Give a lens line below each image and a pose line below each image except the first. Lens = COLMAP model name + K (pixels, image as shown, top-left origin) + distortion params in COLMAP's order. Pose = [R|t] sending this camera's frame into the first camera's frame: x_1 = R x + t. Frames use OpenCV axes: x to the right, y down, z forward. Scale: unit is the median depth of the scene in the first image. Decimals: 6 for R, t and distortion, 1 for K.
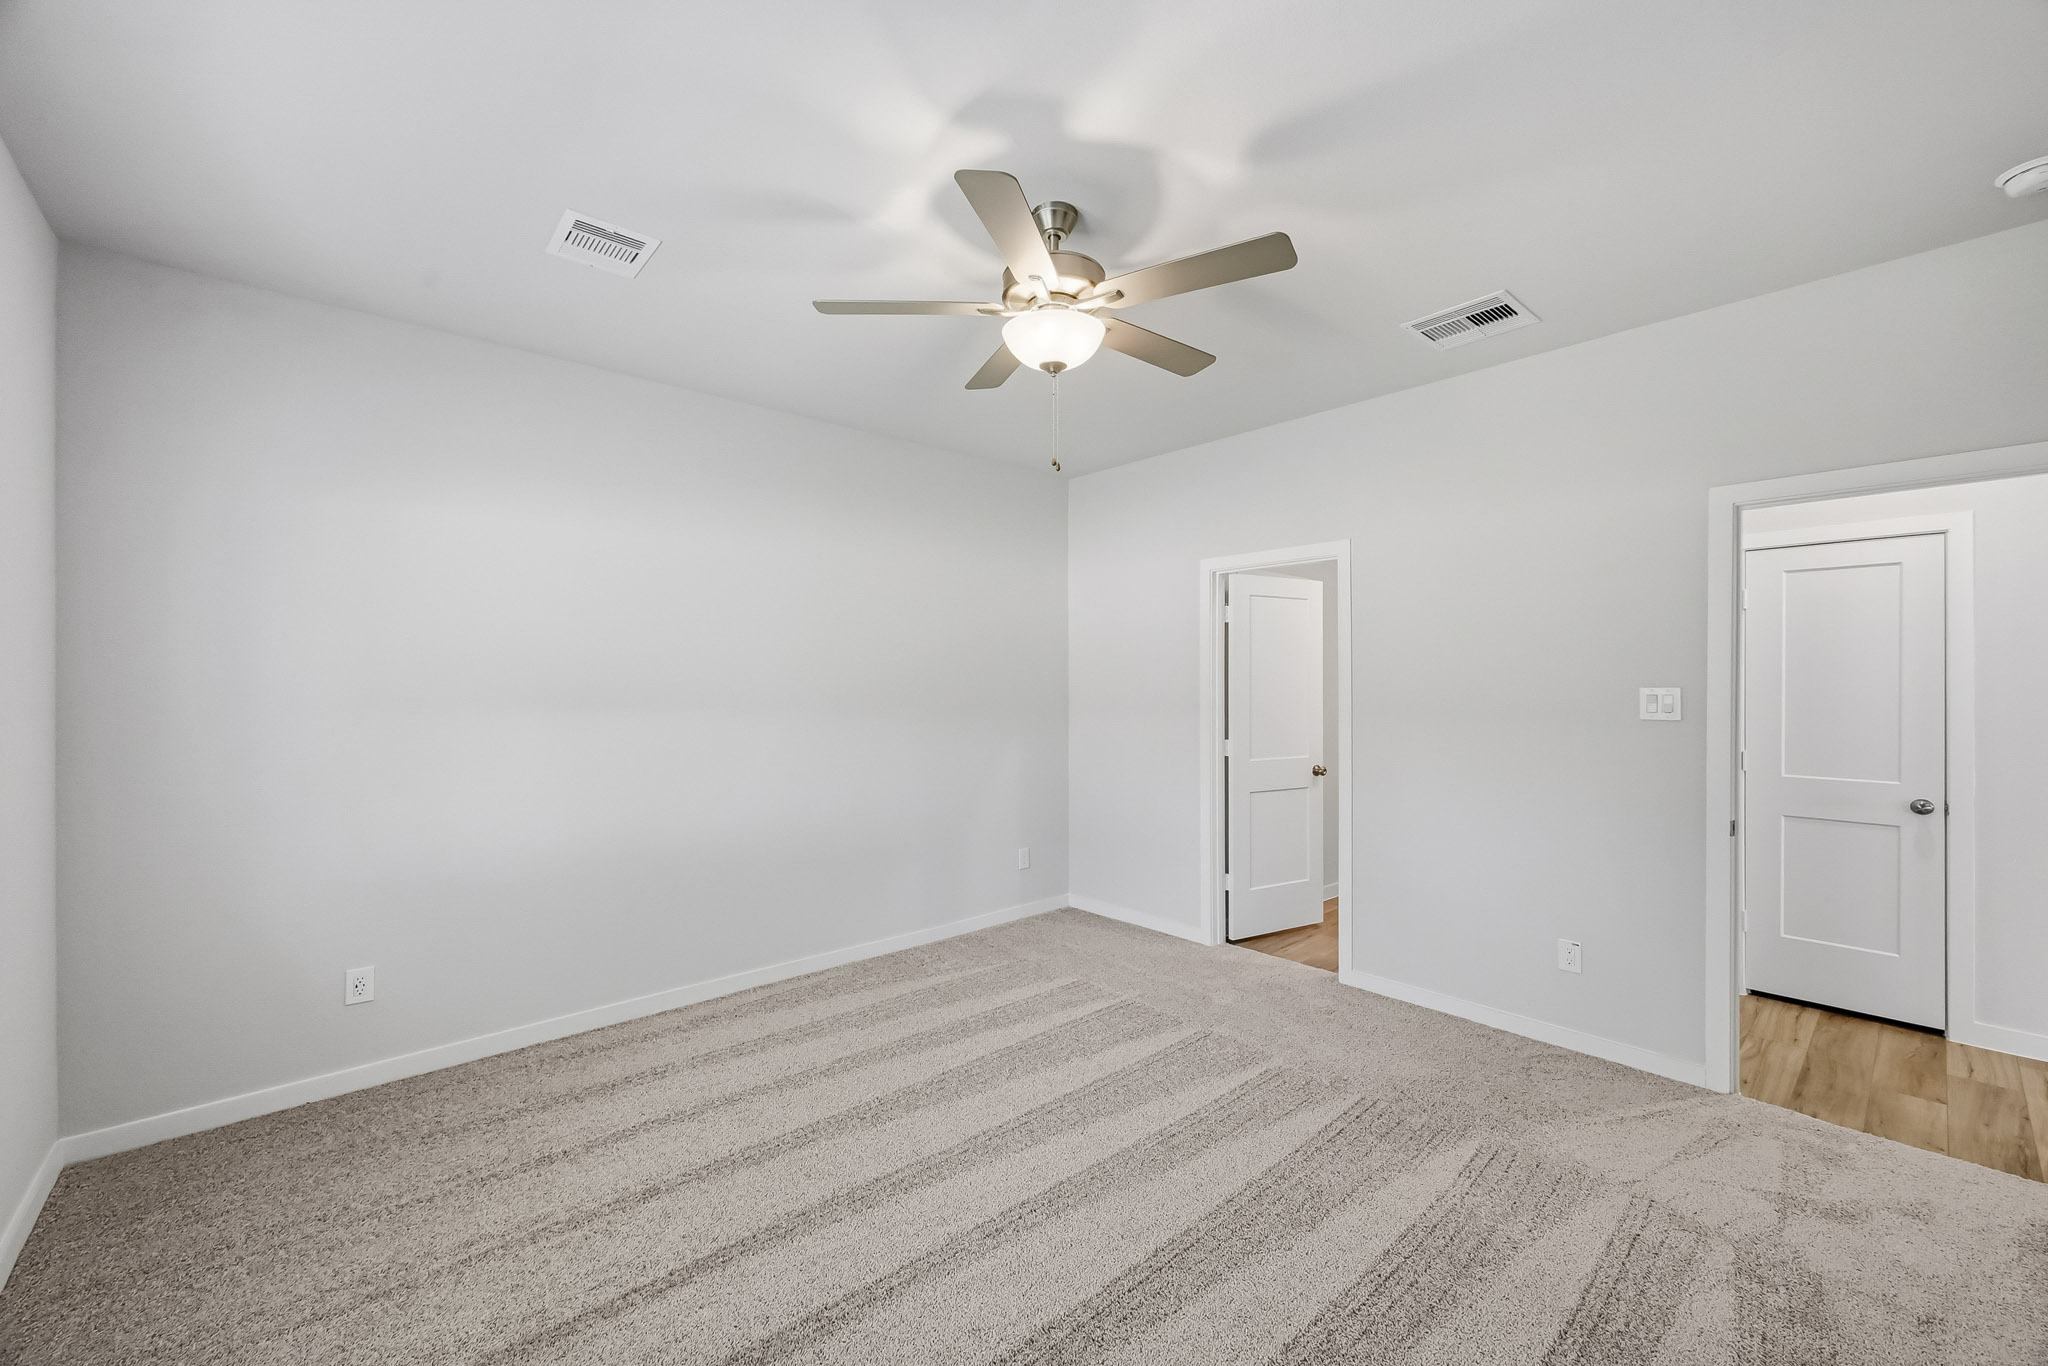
lens RADIAL K [[810.6, 0, 1021.9], [0, 810.6, 681.1], [0, 0, 1]] dist [0.000647, 0.000171]
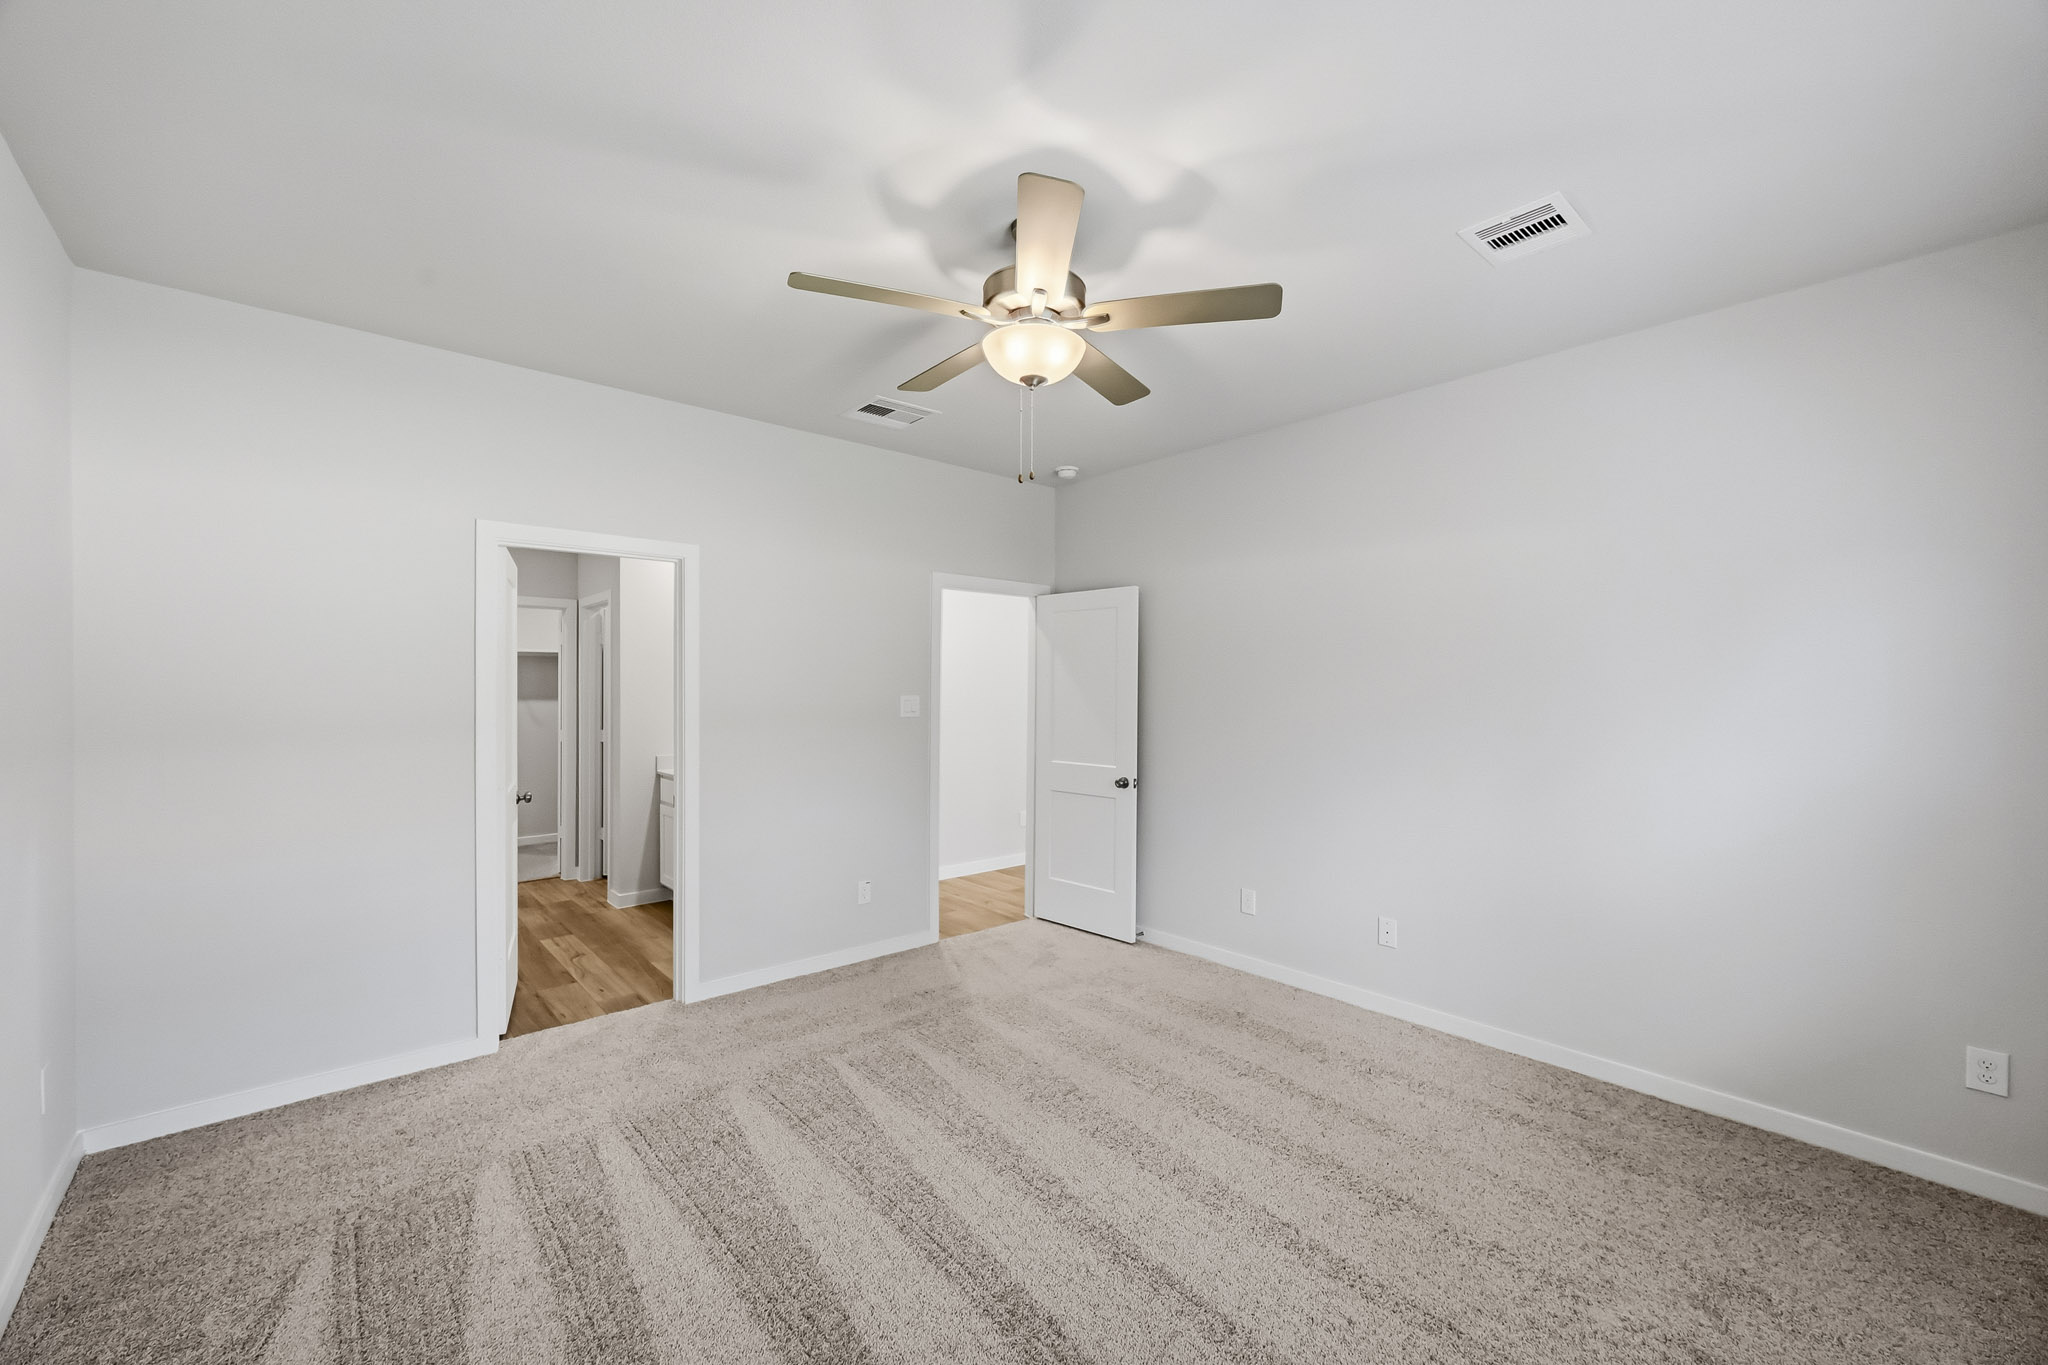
lens RADIAL K [[810.6, 0, 1021.8], [0, 810.6, 690.2], [0, 0, 1]] dist [0.000647, 0.000171]
pose [[0.020317, 0.001558, 0.999792, -0.637299], [-0.000906, 0.999998, -0.001540, -0.000455], [-0.999793, -0.000875, 0.020318, 0.654709]]
